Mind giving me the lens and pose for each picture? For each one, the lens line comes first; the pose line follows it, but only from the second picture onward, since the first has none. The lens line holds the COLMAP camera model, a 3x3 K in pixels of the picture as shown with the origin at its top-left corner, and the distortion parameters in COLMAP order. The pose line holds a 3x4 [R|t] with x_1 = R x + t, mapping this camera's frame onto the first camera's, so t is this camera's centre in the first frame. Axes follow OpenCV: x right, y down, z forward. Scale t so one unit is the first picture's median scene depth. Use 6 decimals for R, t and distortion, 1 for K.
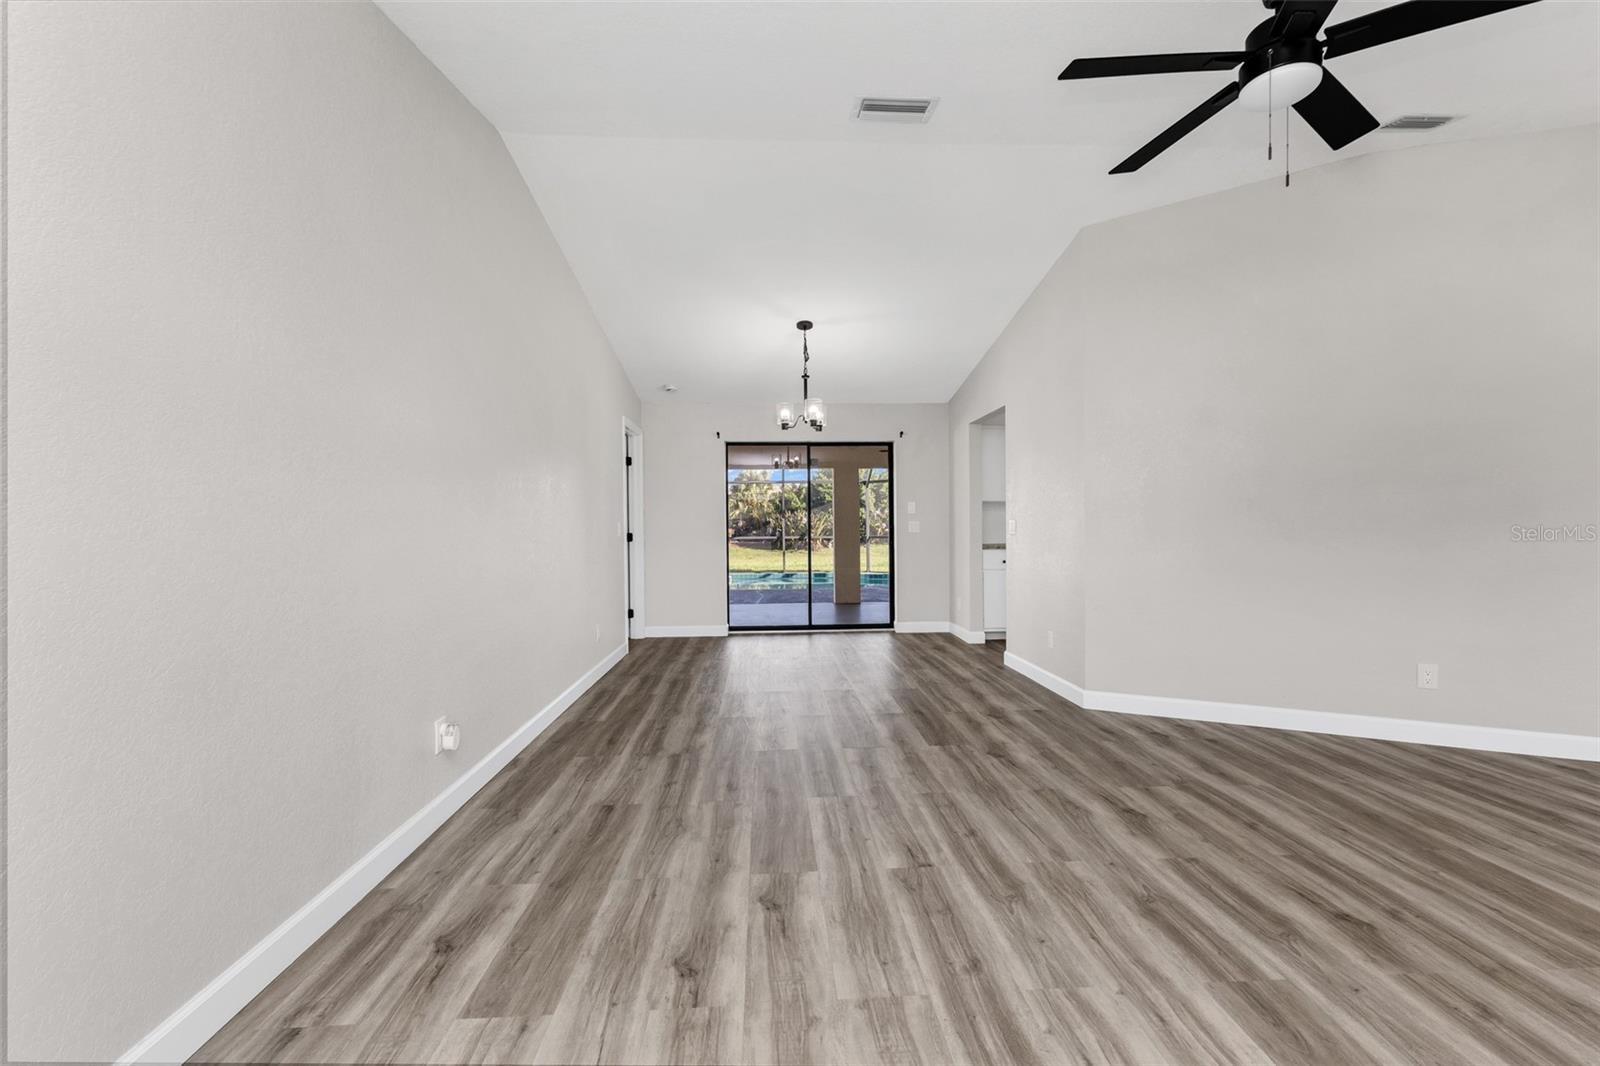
lens RADIAL K [[688.7, 0, 803.6], [0, 688.7, 529.8], [0, 0, 1]] dist [0.015516, -0.004981]
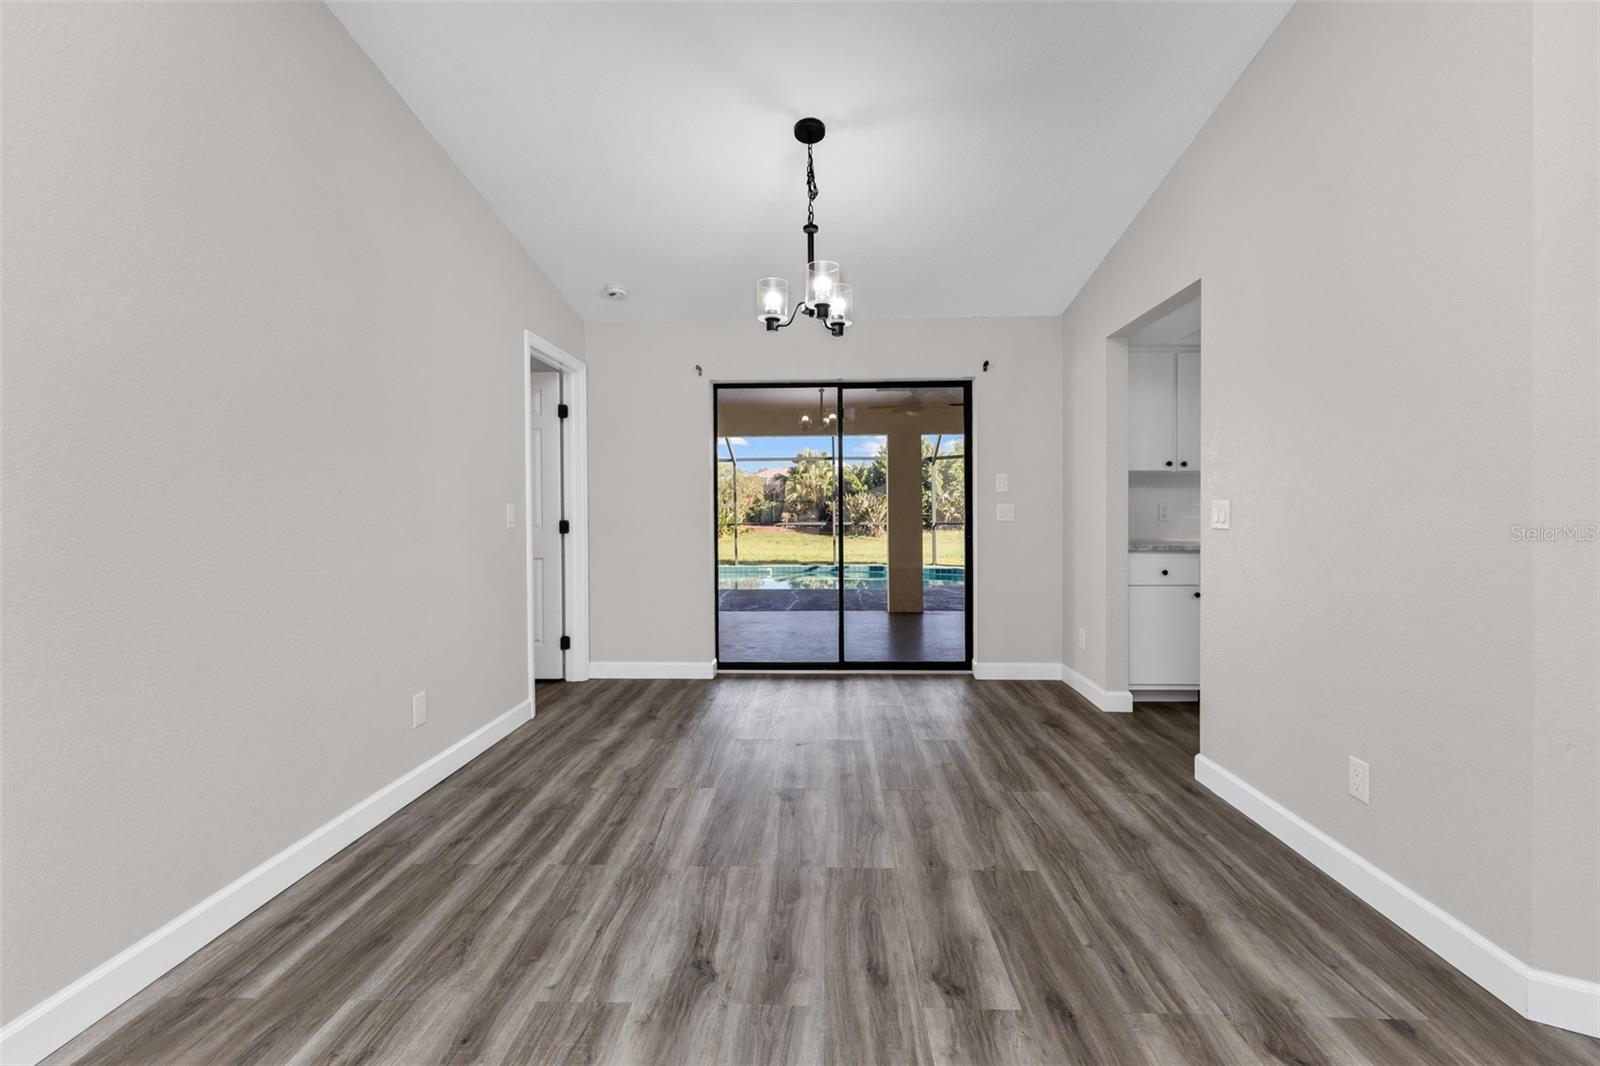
lens RADIAL K [[703.9, 0, 797.4], [0, 703.9, 515.7], [0, 0, 1]] dist [0.004076, 0.000014]
pose [[0.994990, 0.004335, -0.099880, 0.048229], [-0.004033, 0.999987, 0.003230, -0.003916], [0.099893, -0.002811, 0.994994, 0.470223]]
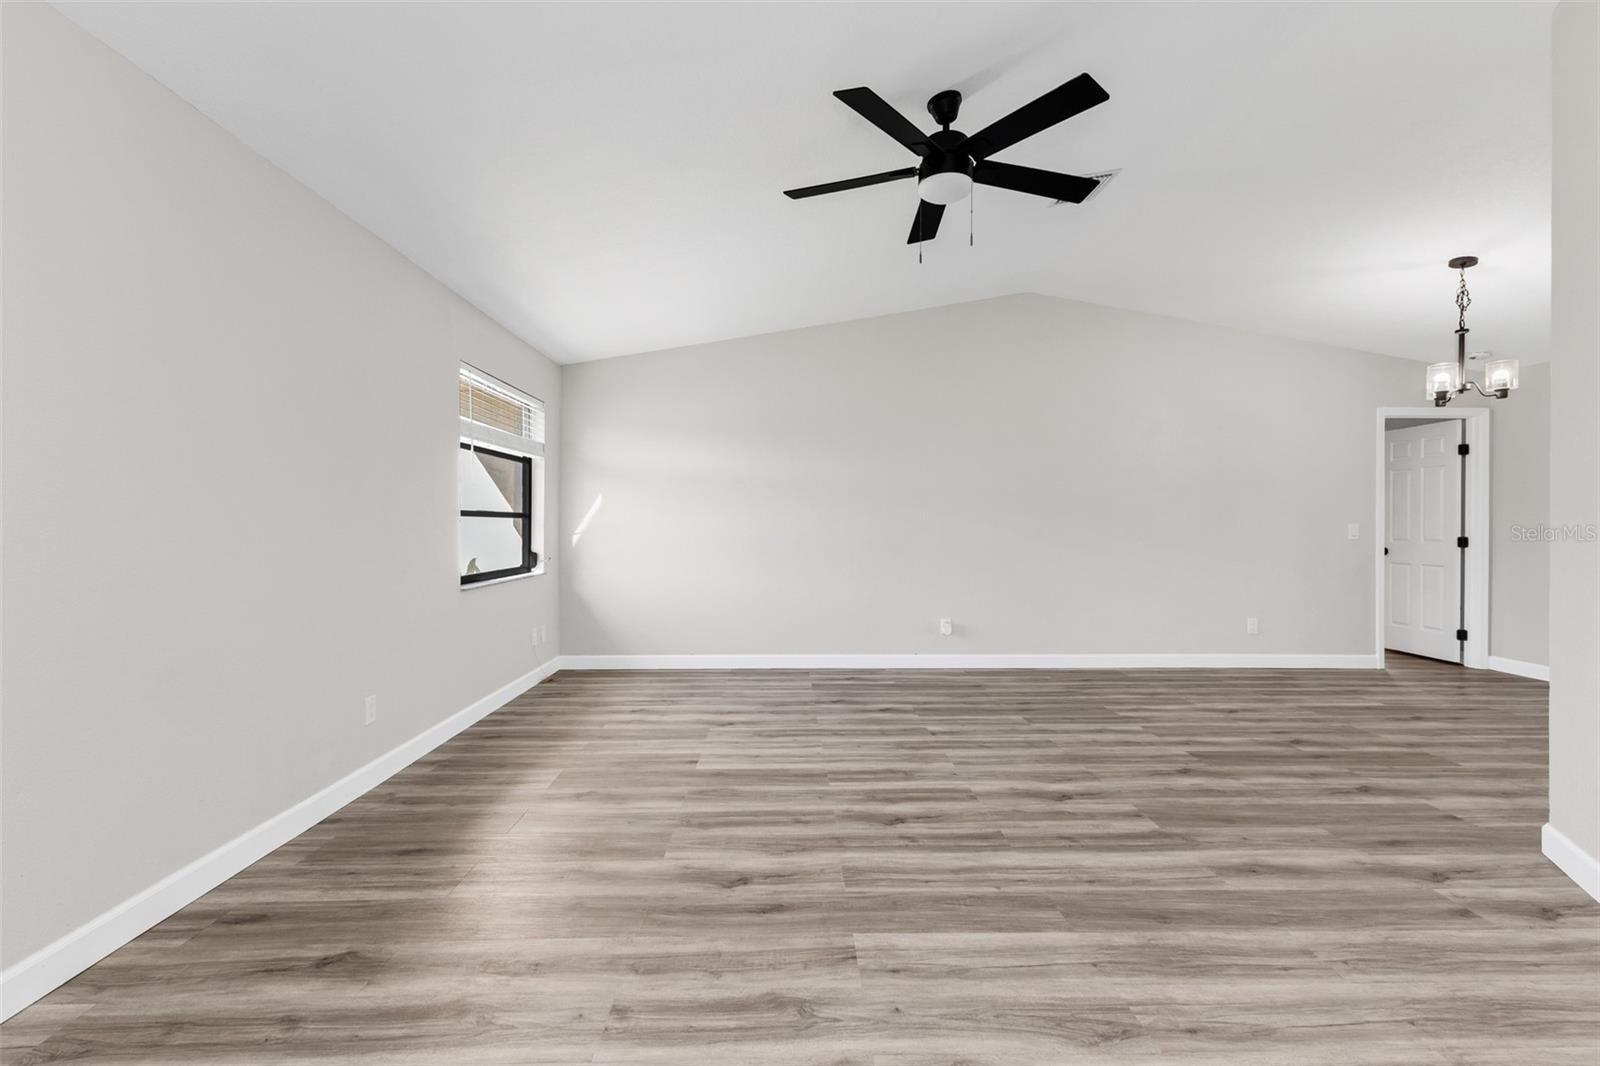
lens RADIAL K [[688.7, 0, 803.6], [0, 688.7, 529.8], [0, 0, 1]] dist [0.015516, -0.004981]
pose [[-0.024847, 0.012865, -0.999608, 0.790703], [-0.008856, 0.999875, 0.013088, -0.010361], [0.999652, 0.009178, -0.024730, 0.312626]]
